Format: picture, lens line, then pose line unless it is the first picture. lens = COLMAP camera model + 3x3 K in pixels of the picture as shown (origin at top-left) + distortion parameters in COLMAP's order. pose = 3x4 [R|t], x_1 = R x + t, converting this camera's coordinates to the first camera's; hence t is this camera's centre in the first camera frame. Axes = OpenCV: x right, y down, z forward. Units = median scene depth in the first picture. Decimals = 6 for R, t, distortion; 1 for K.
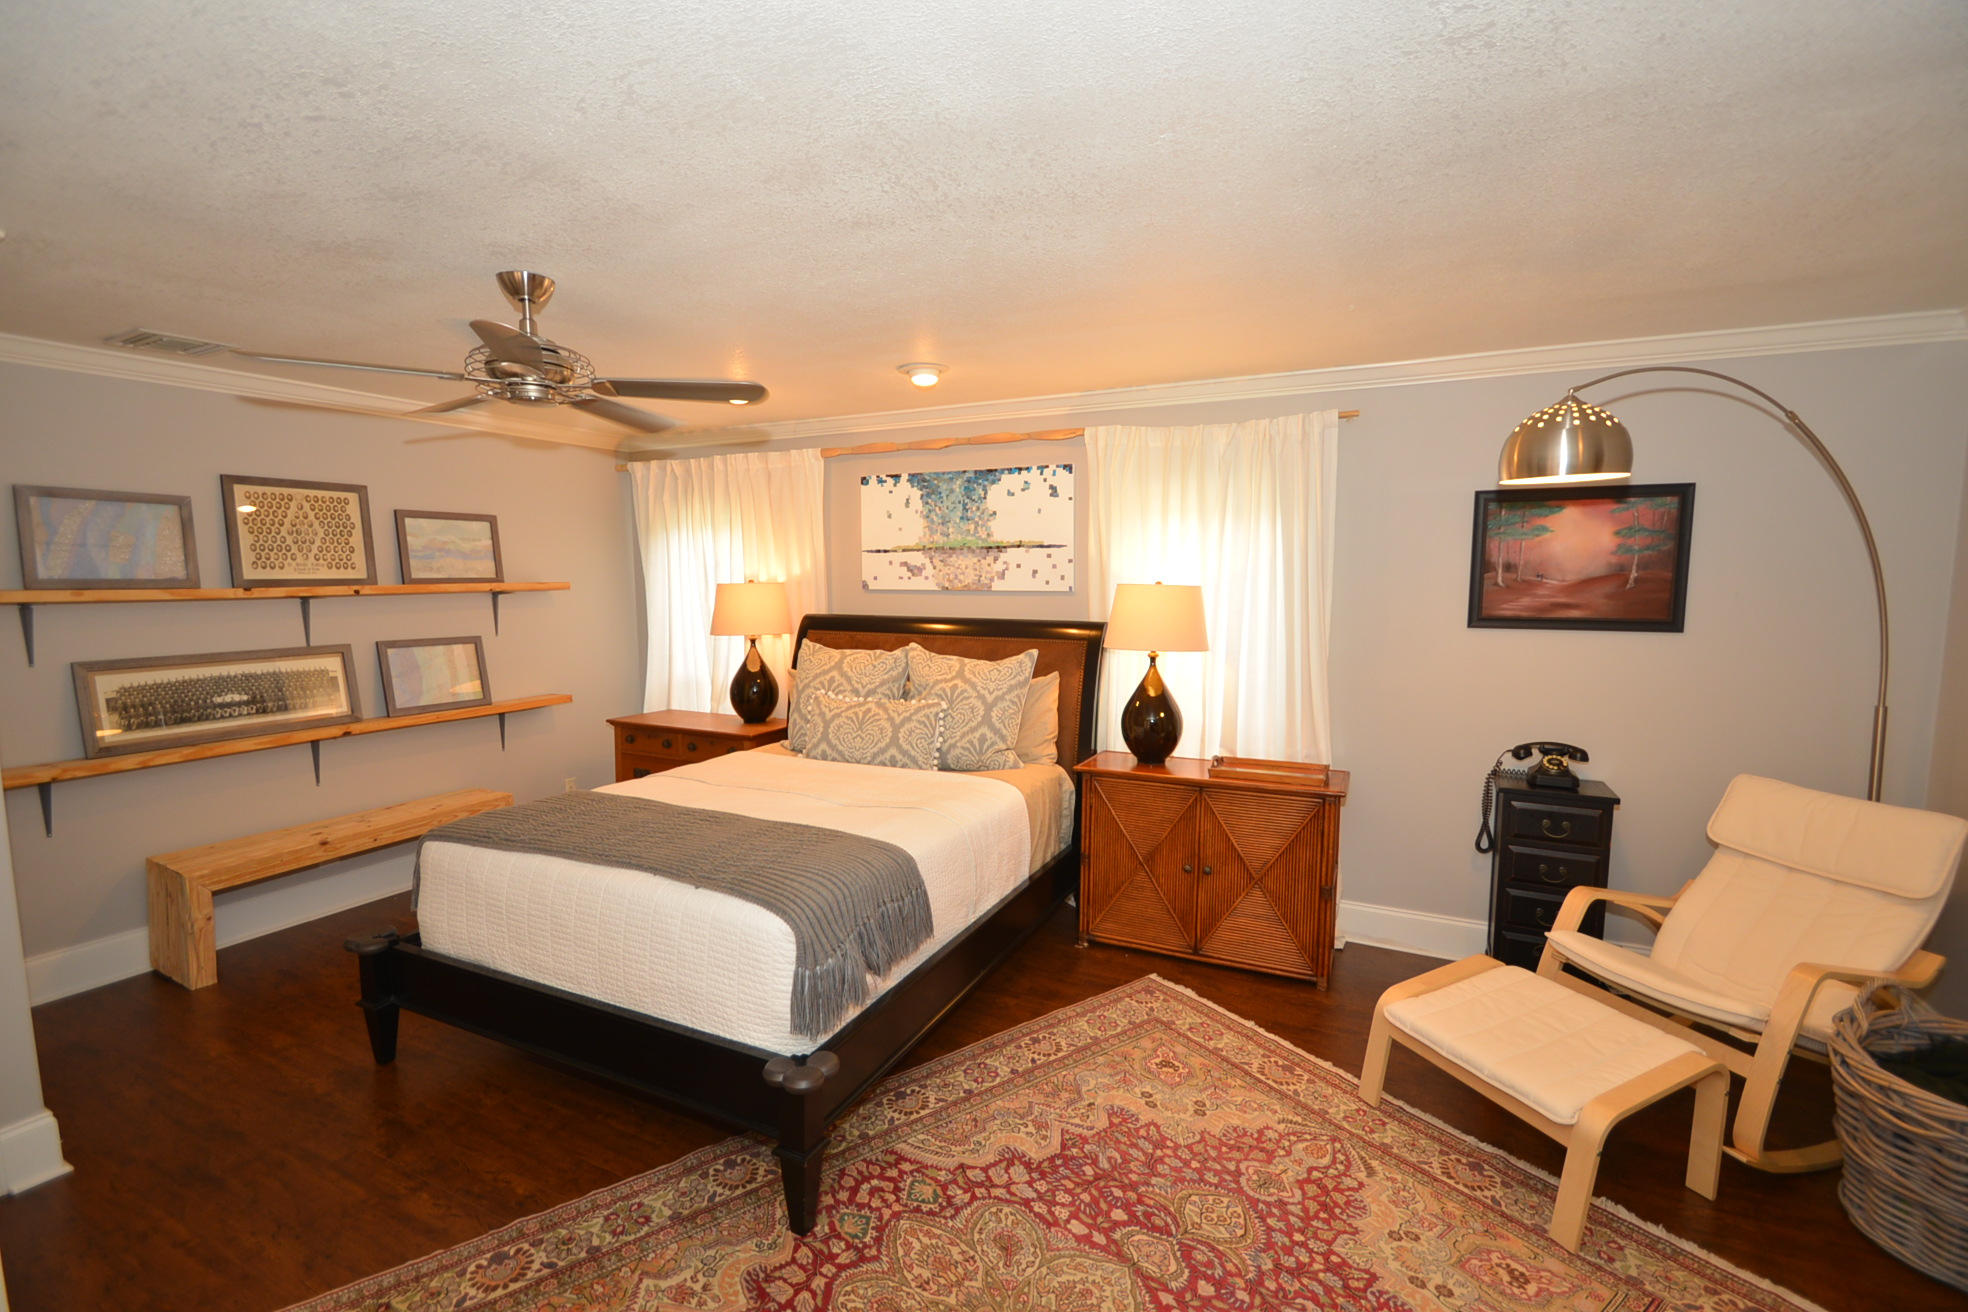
lens RADIAL K [[869.9, 0, 970.9], [0, 869.9, 662.5], [0, 0, 1]] dist [0.009019, -0.013749]
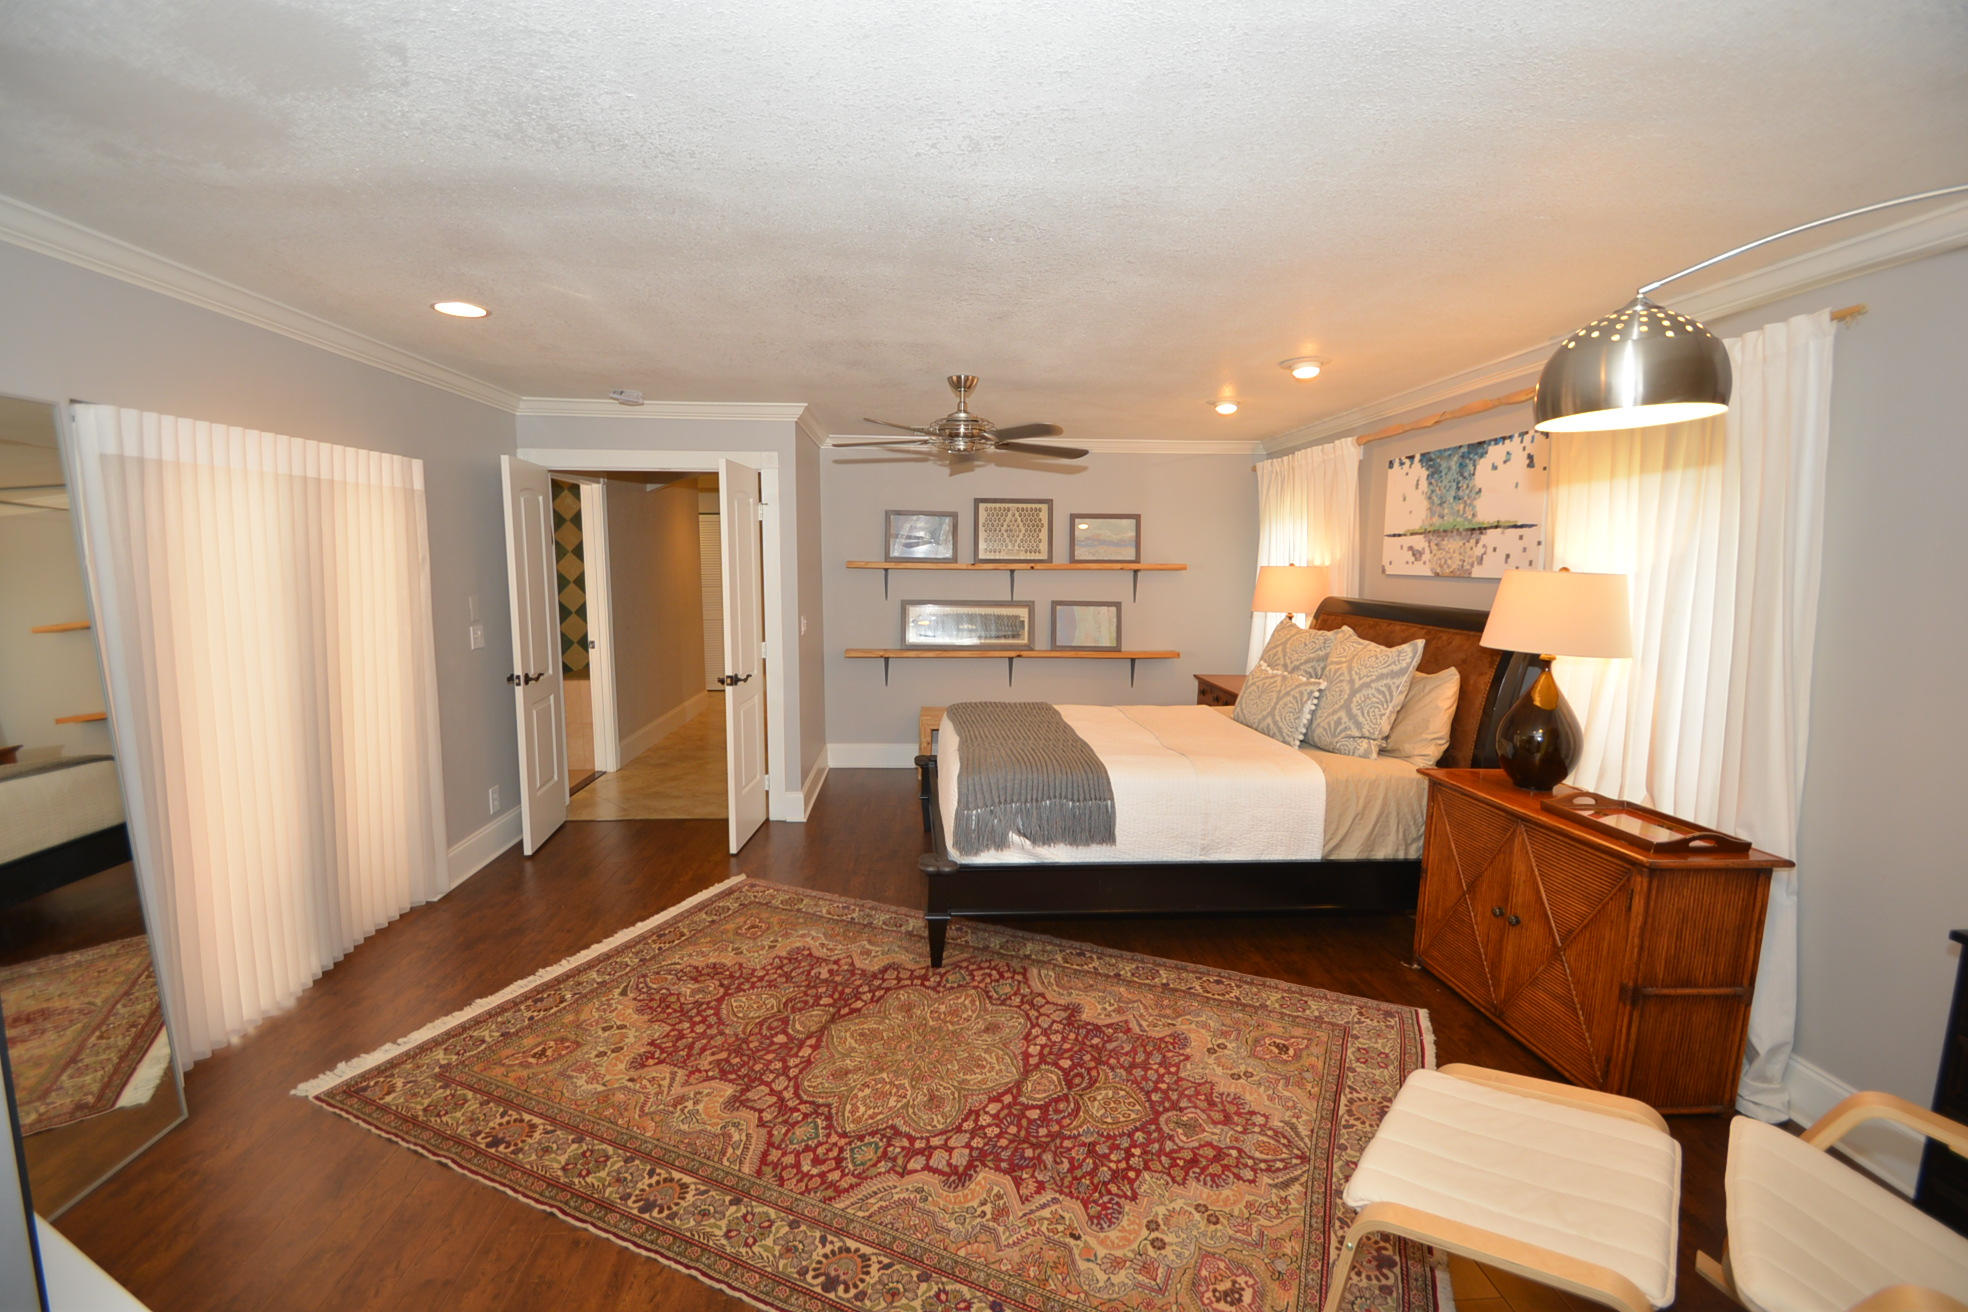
lens RADIAL K [[869.9, 0, 973.5], [0, 869.9, 653.8], [0, 0, 1]] dist [0.009019, -0.013749]
pose [[0.500576, 0.099810, -0.859920, 0.651395], [-0.097557, 0.993508, 0.058526, -0.007538], [0.860178, 0.054595, 0.507063, 0.125722]]
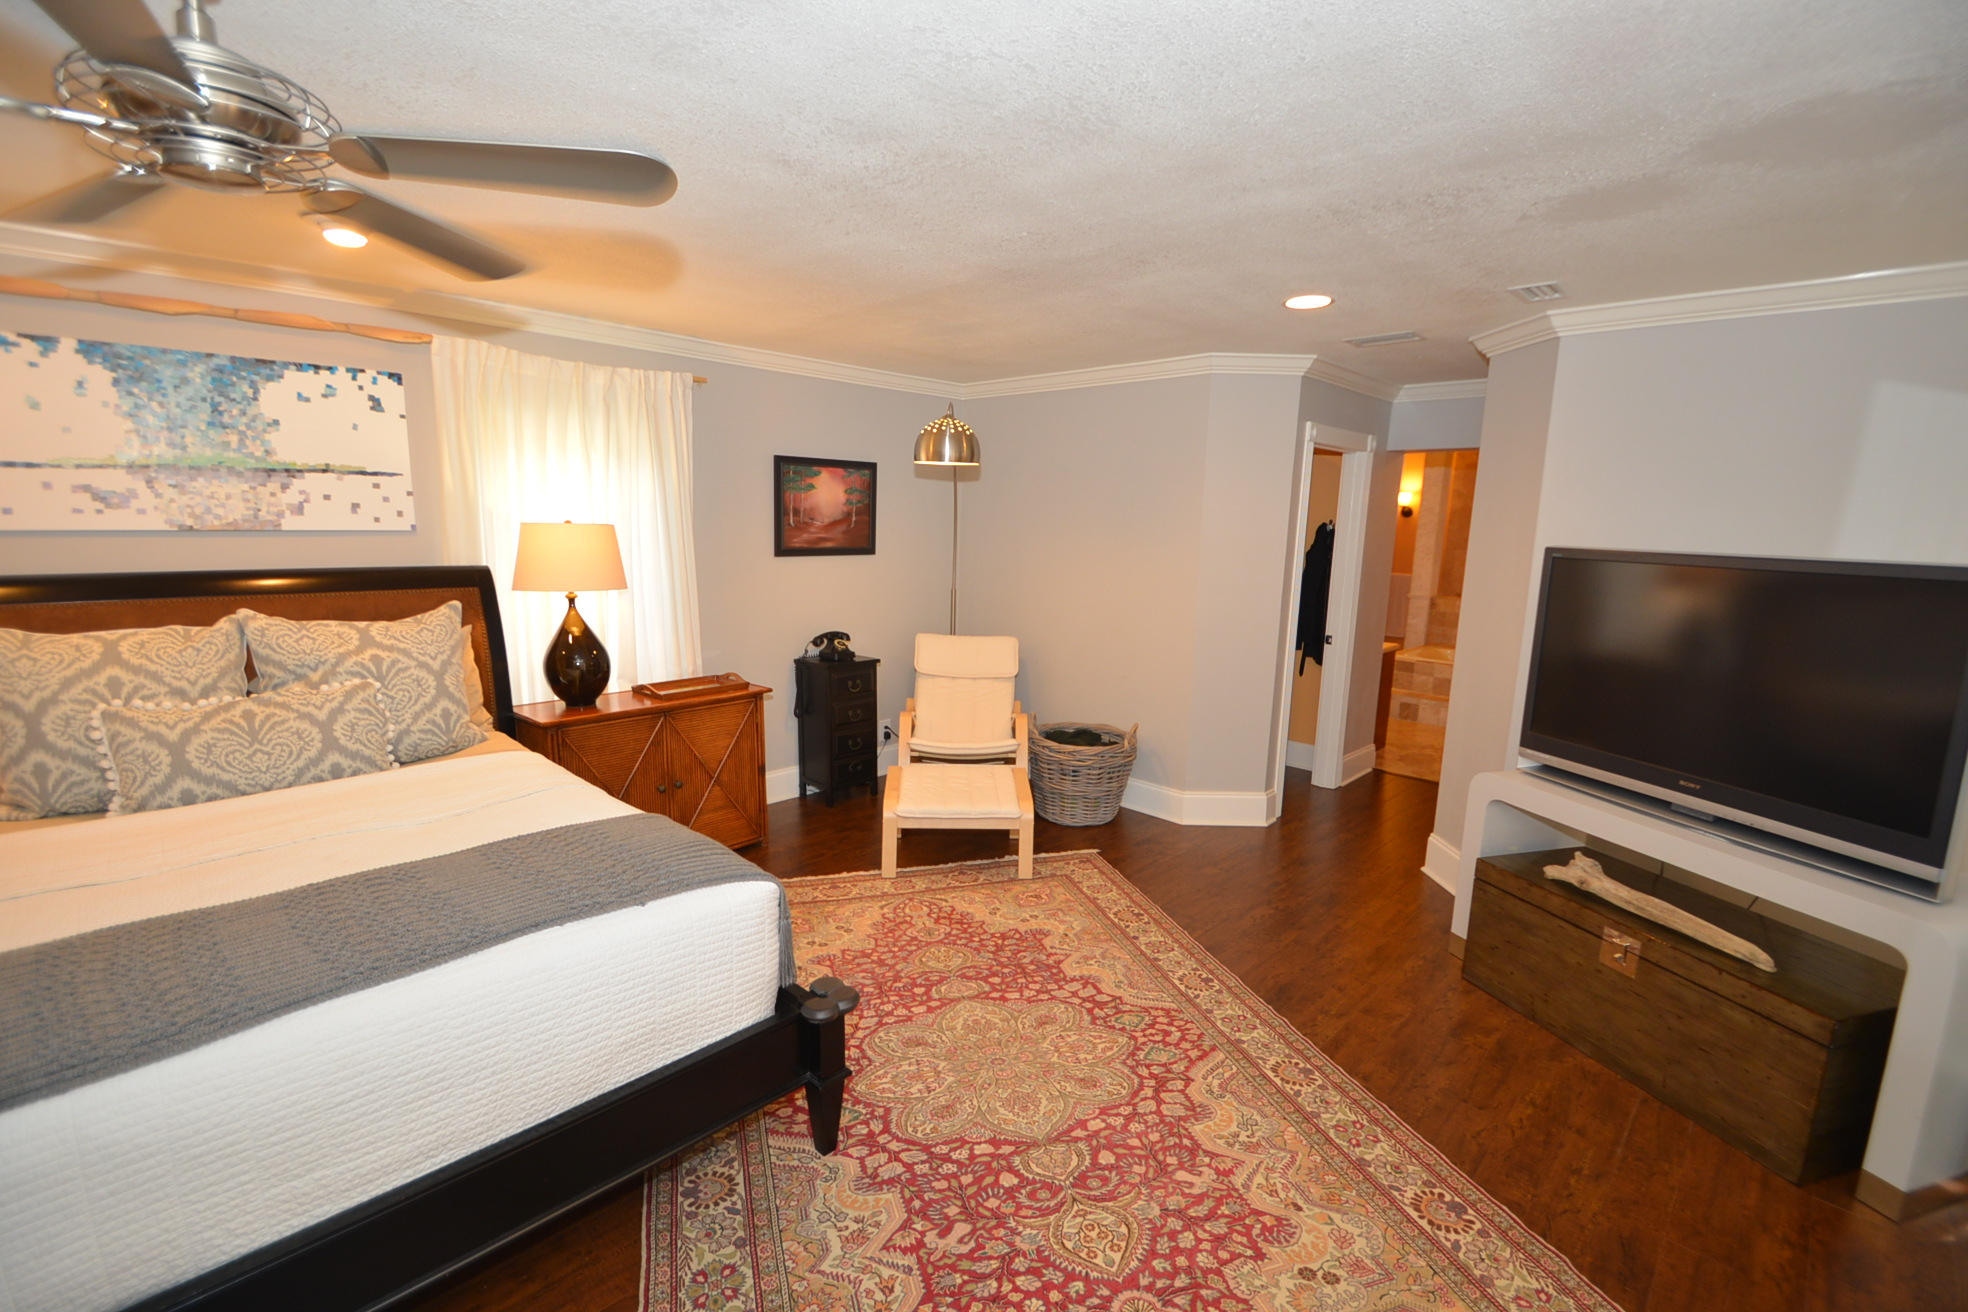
lens RADIAL K [[869.9, 0, 970.9], [0, 869.9, 652.7], [0, 0, 1]] dist [0.009019, -0.013749]
pose [[0.303976, -0.138985, 0.942487, -0.593222], [0.076236, 0.989677, 0.121356, -0.030712], [-0.949625, 0.034962, 0.311433, 0.275967]]
